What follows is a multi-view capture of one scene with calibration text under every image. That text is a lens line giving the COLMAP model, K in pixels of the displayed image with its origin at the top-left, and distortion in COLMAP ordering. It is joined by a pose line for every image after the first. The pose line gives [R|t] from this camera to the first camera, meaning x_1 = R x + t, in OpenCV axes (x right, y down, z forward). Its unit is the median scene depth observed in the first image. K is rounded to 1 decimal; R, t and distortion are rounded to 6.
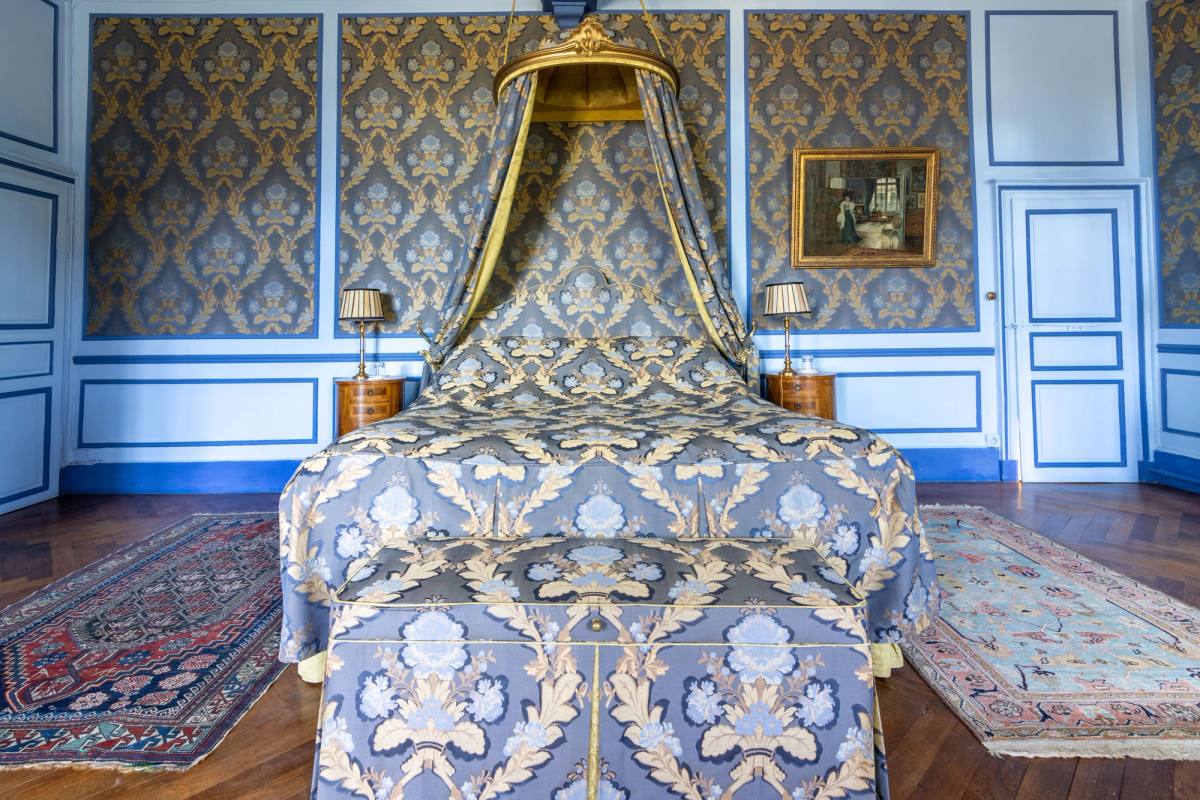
lens RADIAL K [[539.8, 0, 604.4], [0, 539.8, 398.5], [0, 0, 1]] dist [-0.001089, -0.000524]
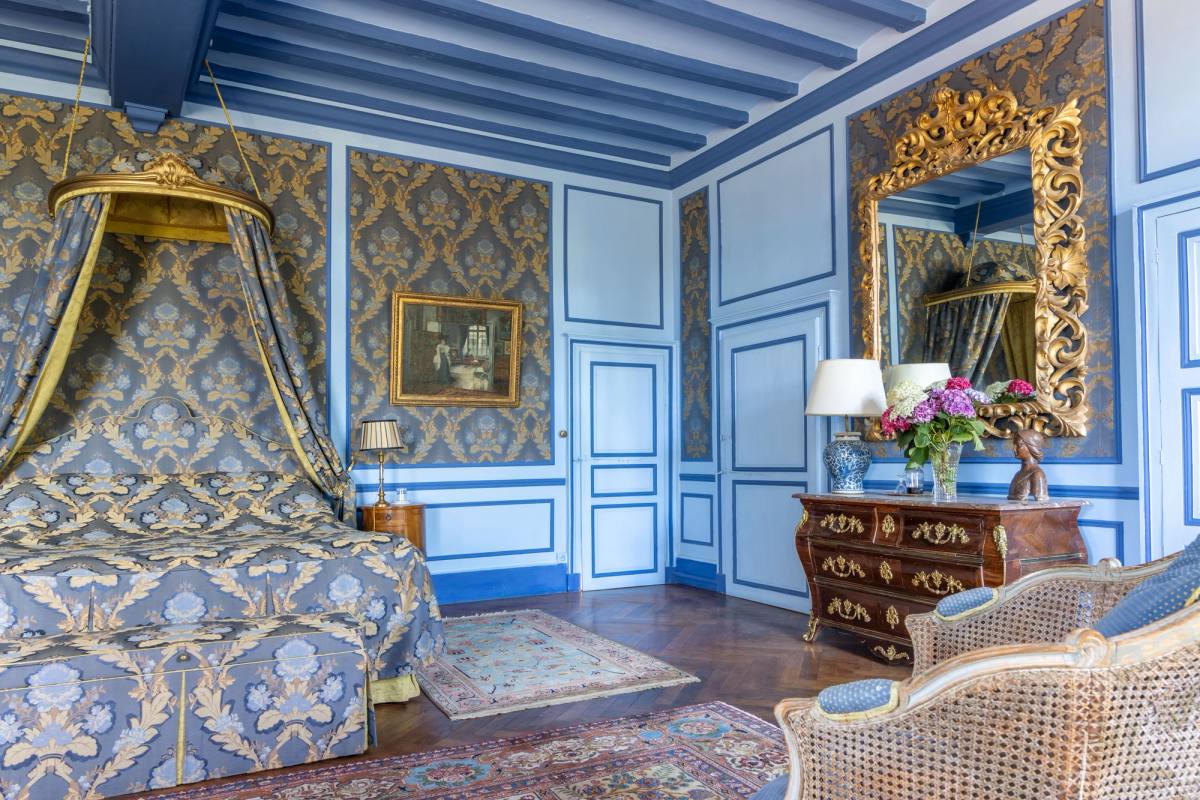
lens RADIAL K [[818.9, 0, 598.8], [0, 818.9, 443.5], [0, 0, 1]] dist [-0.005465, 0.001005]
pose [[0.892176, 0.005914, 0.451648, -0.005244], [0.062602, 0.988645, -0.136609, 0.077546], [-0.447328, 0.150154, 0.881675, -0.603799]]
